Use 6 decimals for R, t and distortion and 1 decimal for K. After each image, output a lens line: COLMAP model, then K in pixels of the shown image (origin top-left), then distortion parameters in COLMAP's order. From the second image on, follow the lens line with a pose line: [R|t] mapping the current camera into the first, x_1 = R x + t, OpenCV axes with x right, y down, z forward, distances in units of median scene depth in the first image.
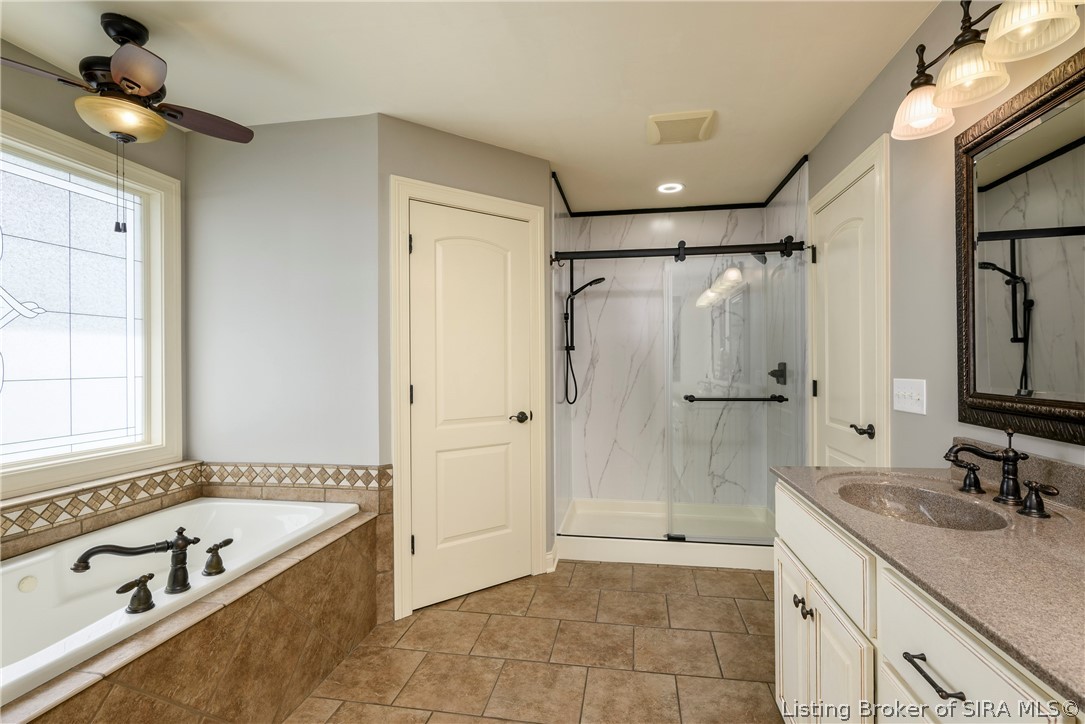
lens RADIAL K [[503.9, 0, 544.0], [0, 503.9, 362.5], [0, 0, 1]] dist [0.000696, 0.000097]
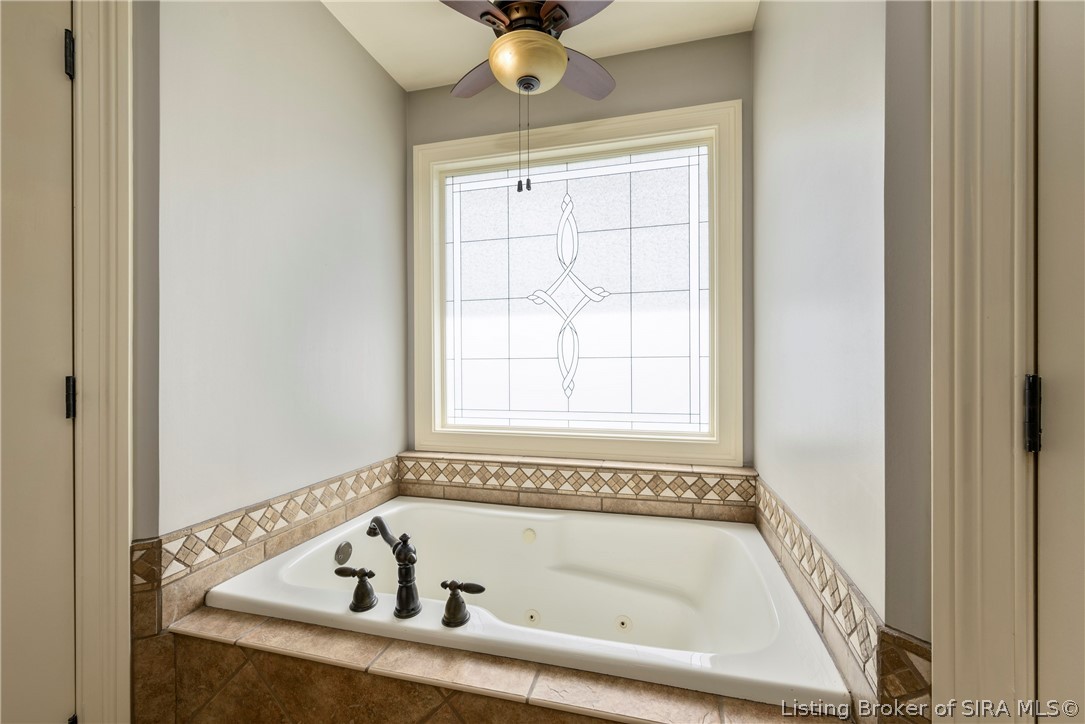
lens RADIAL K [[440.8, 0, 546.7], [0, 440.8, 367.3], [0, 0, 1]] dist [-0.002217, -0.000491]
pose [[-0.072764, 0.010428, -0.997295, -0.041123], [0.002787, 0.999944, 0.010253, 0.045374], [0.997345, -0.002033, -0.072789, 0.942840]]
